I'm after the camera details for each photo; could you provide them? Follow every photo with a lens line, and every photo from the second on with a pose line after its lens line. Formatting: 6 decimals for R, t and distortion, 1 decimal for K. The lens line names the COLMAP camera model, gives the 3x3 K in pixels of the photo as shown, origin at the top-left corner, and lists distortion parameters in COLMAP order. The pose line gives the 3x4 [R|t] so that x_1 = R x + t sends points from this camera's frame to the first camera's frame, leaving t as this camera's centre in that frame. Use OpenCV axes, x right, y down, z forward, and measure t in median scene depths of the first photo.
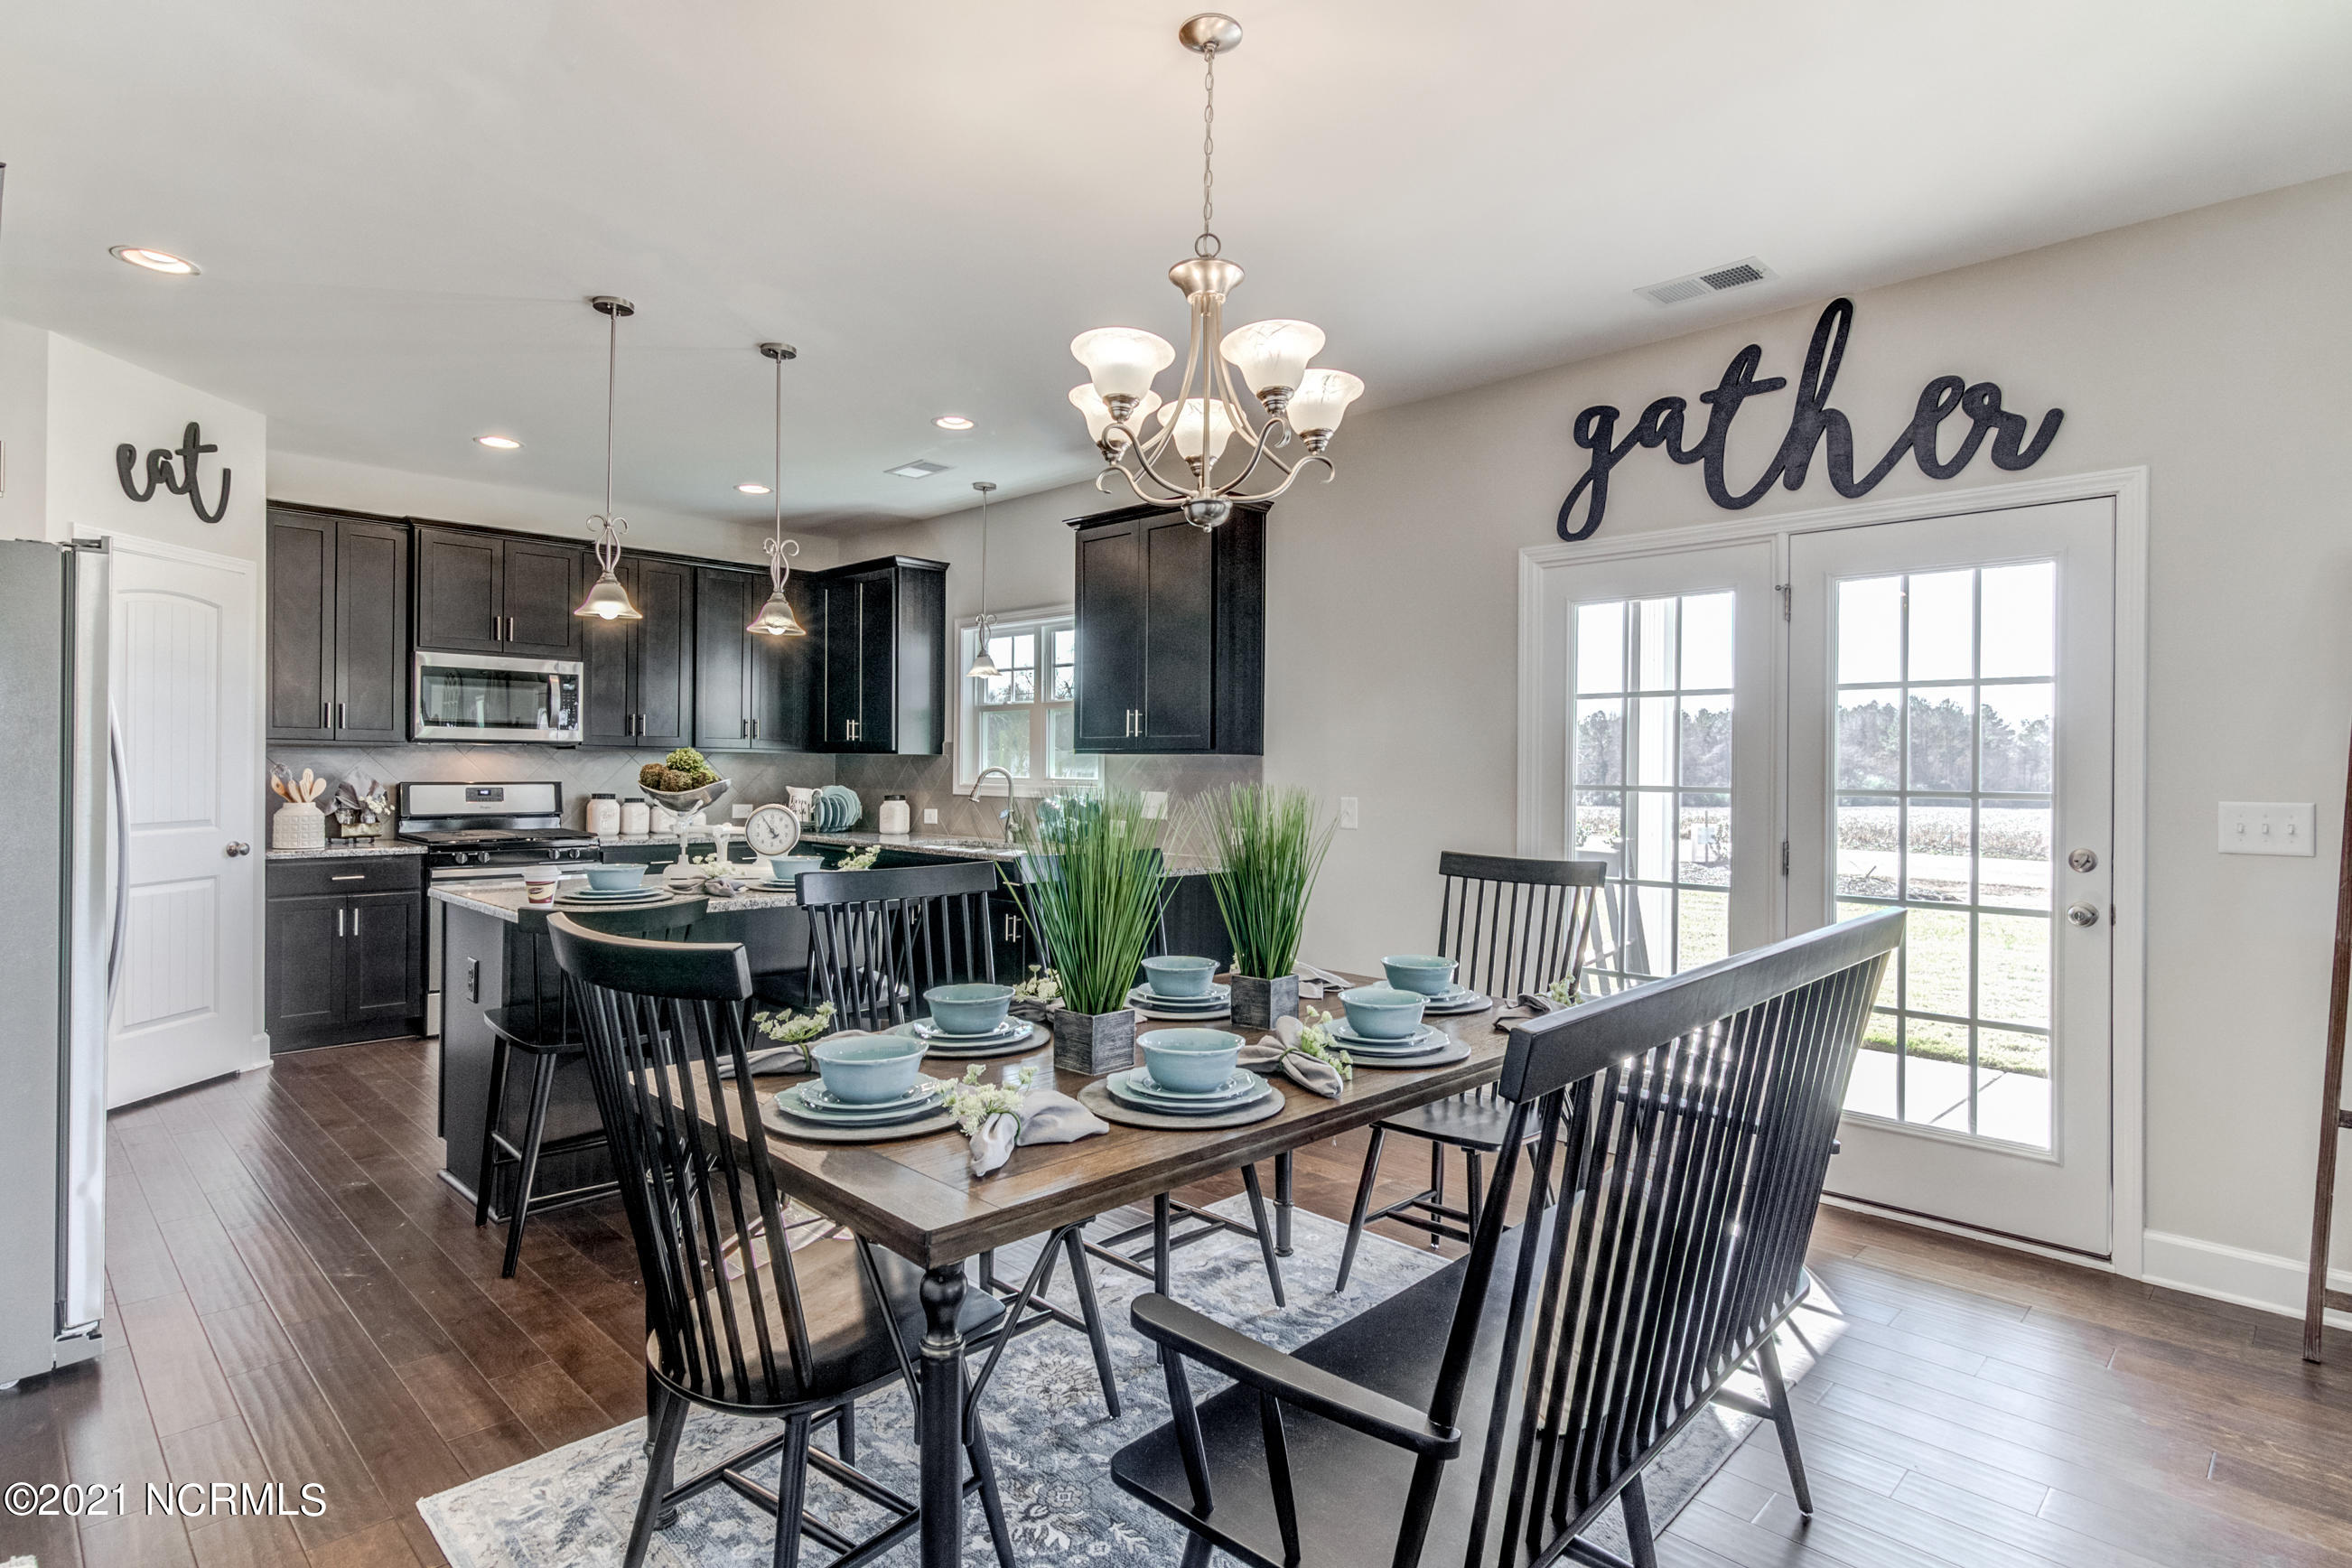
lens RADIAL K [[1205.8, 0, 1179.9], [0, 1205.8, 763.0], [0, 0, 1]] dist [-0.001111, -0.000662]
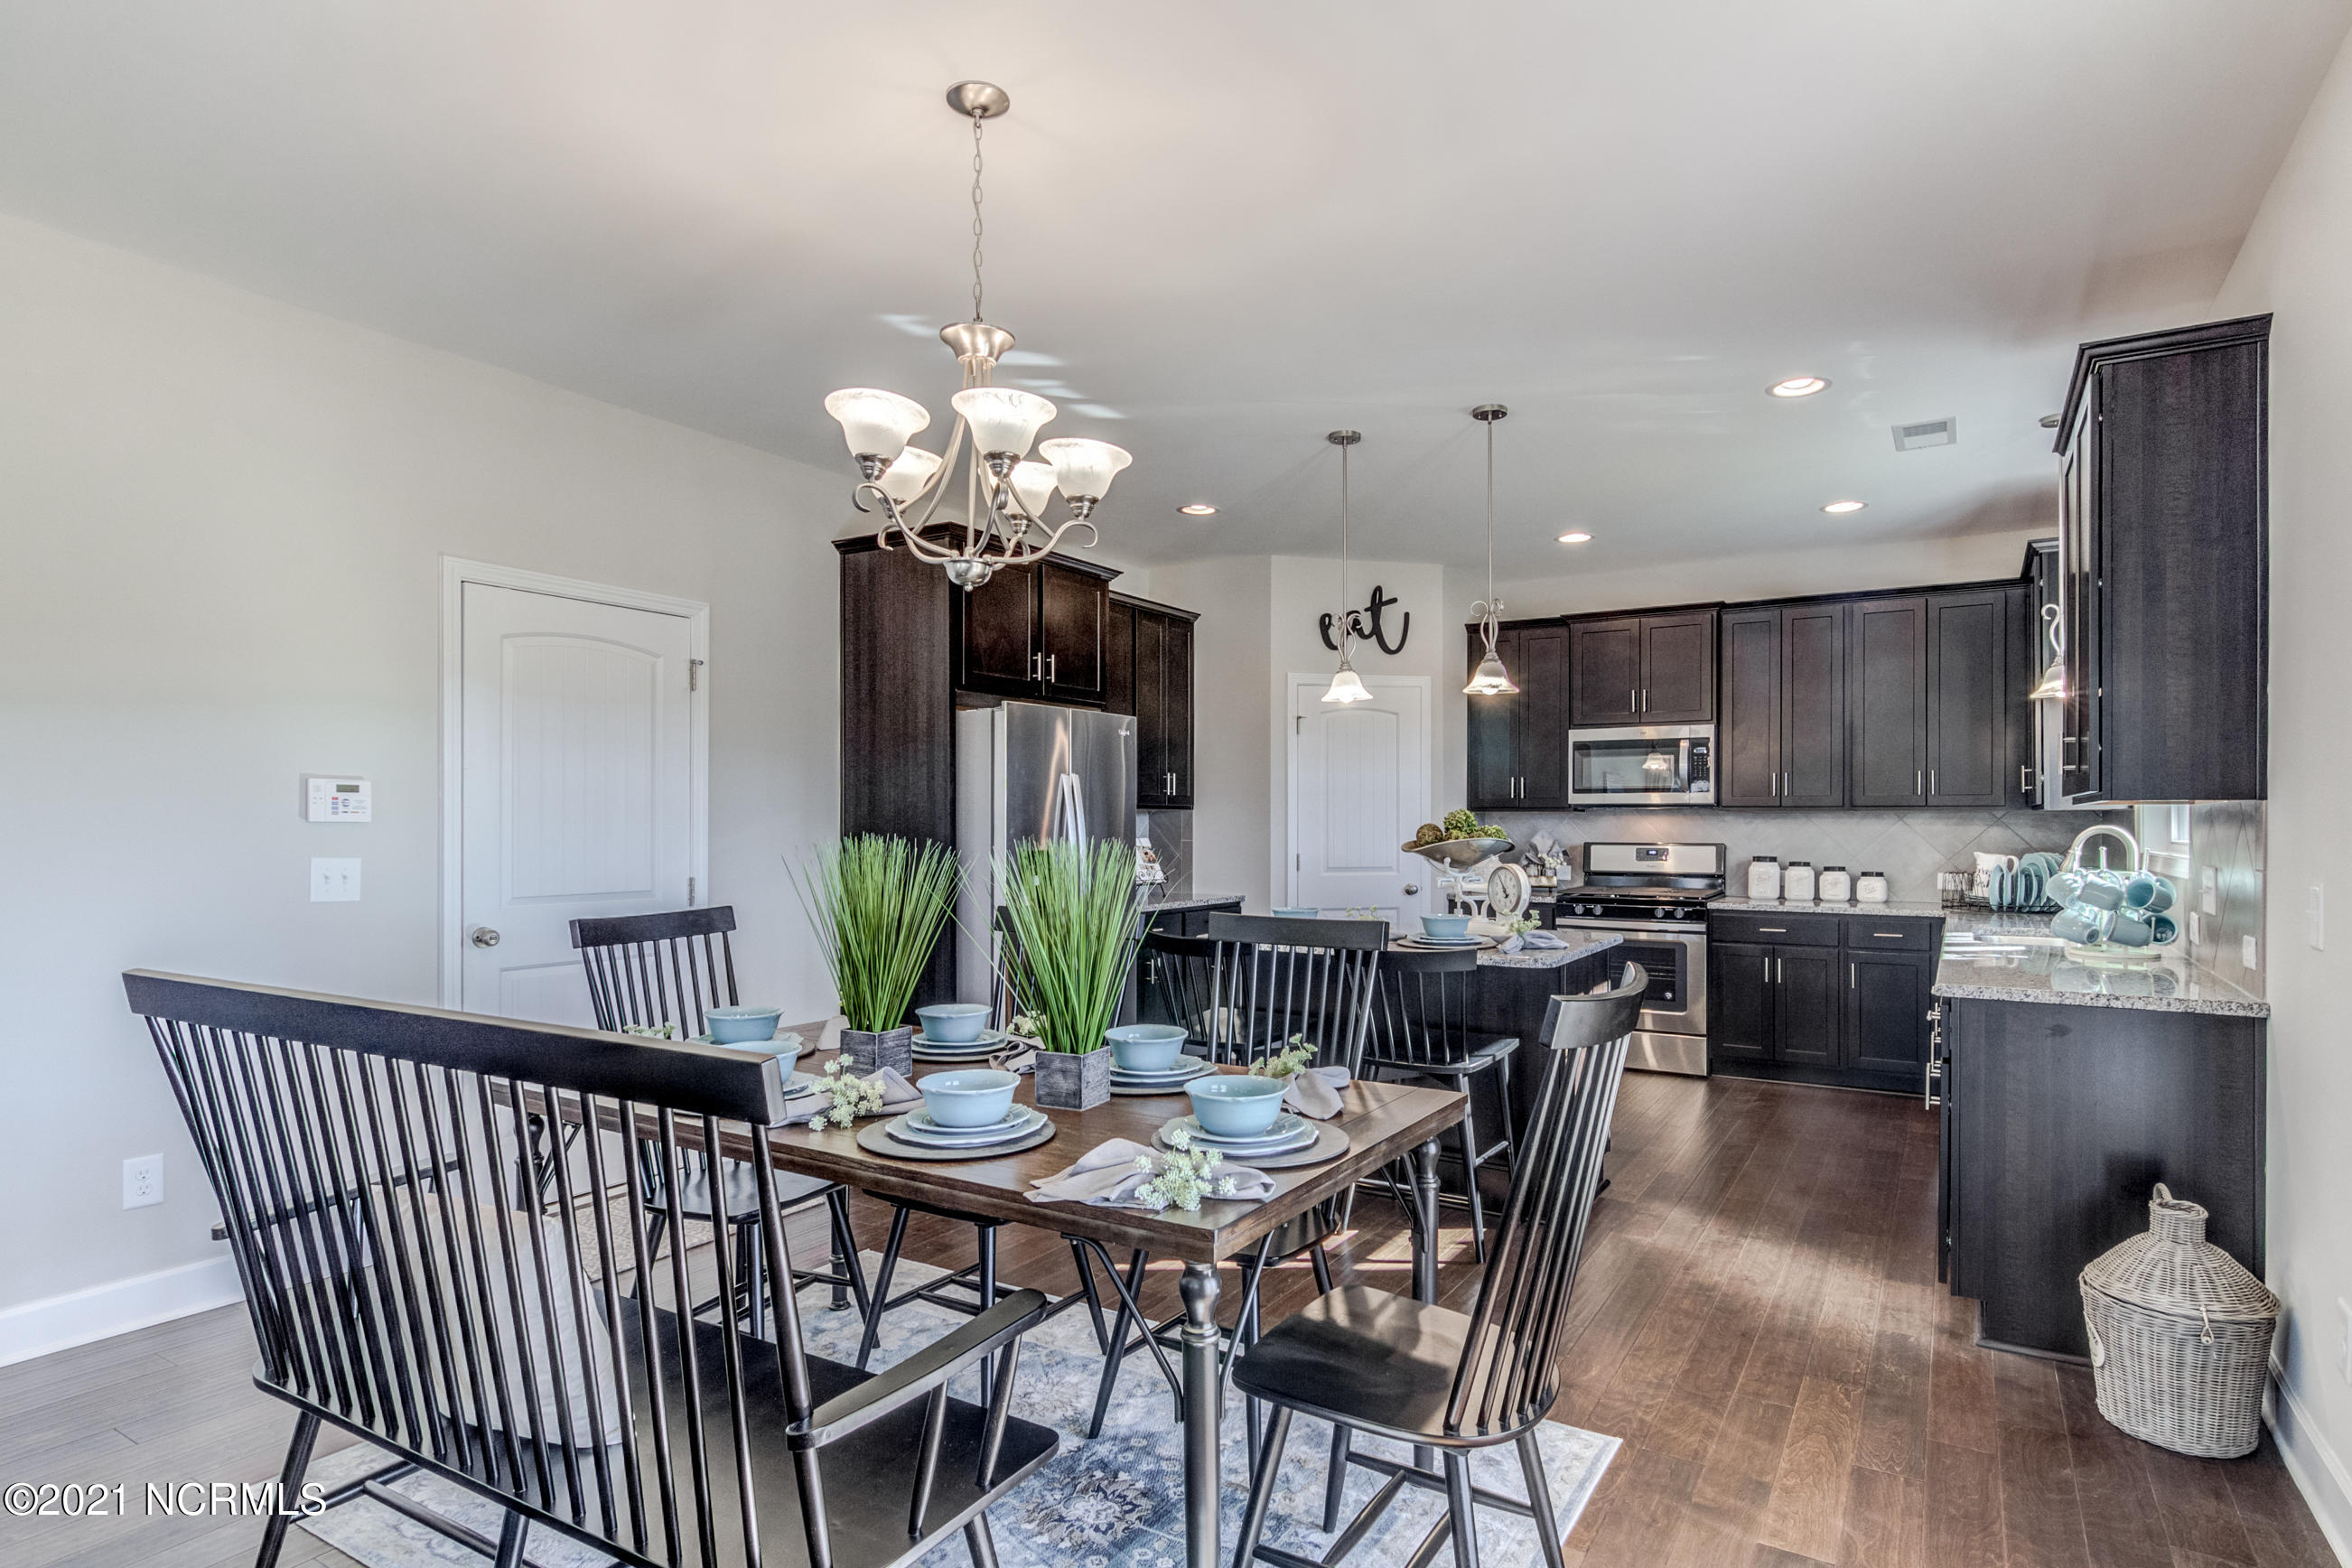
lens RADIAL K [[1235.3, 0, 1181.6], [0, 1235.3, 824.4], [0, 0, 1]] dist [-0.000870, -0.000098]
pose [[0.215794, -0.007488, -0.976410, 0.462545], [0.004542, 0.999967, -0.006665, 0.005026], [0.976428, -0.002997, 0.215821, 0.389679]]
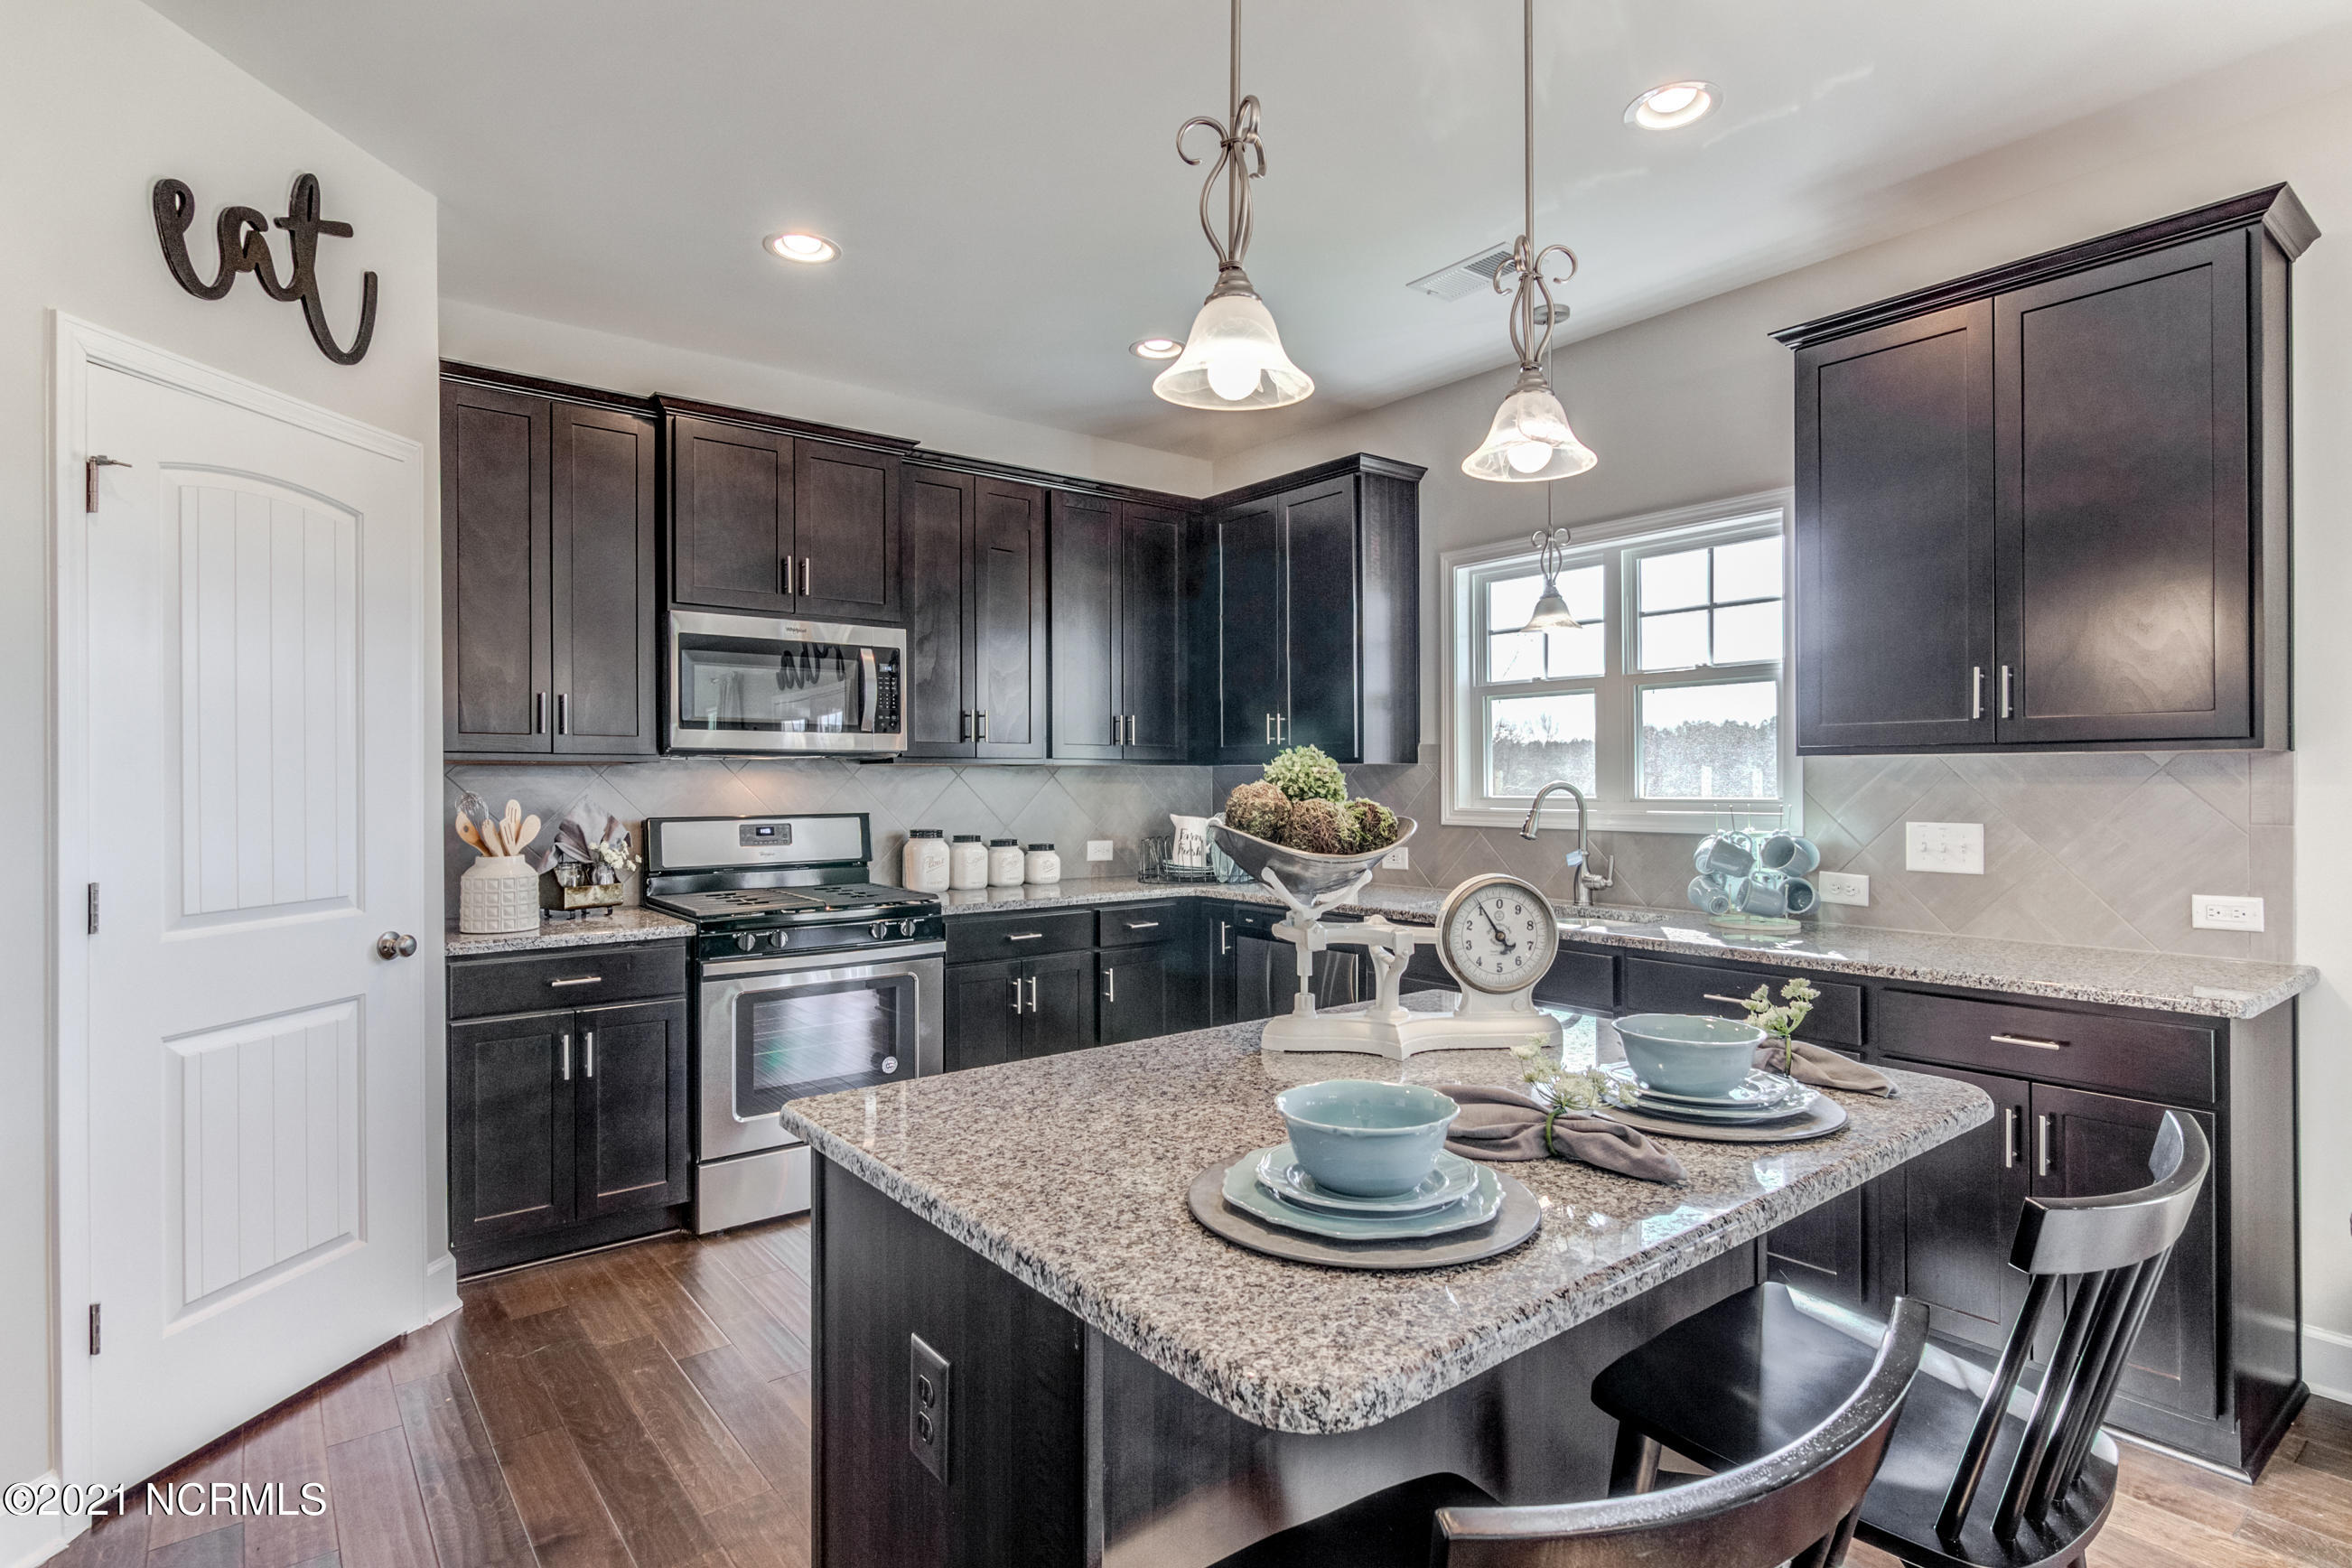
lens RADIAL K [[1191.9, 0, 1176.6], [0, 1191.9, 774.0], [0, 0, 1]] dist [-0.000084, -0.000141]
pose [[0.991725, -0.014806, -0.127526, -0.304808], [0.014483, 0.999889, -0.003457, -0.001315], [0.127563, 0.001582, 0.991829, 0.432529]]
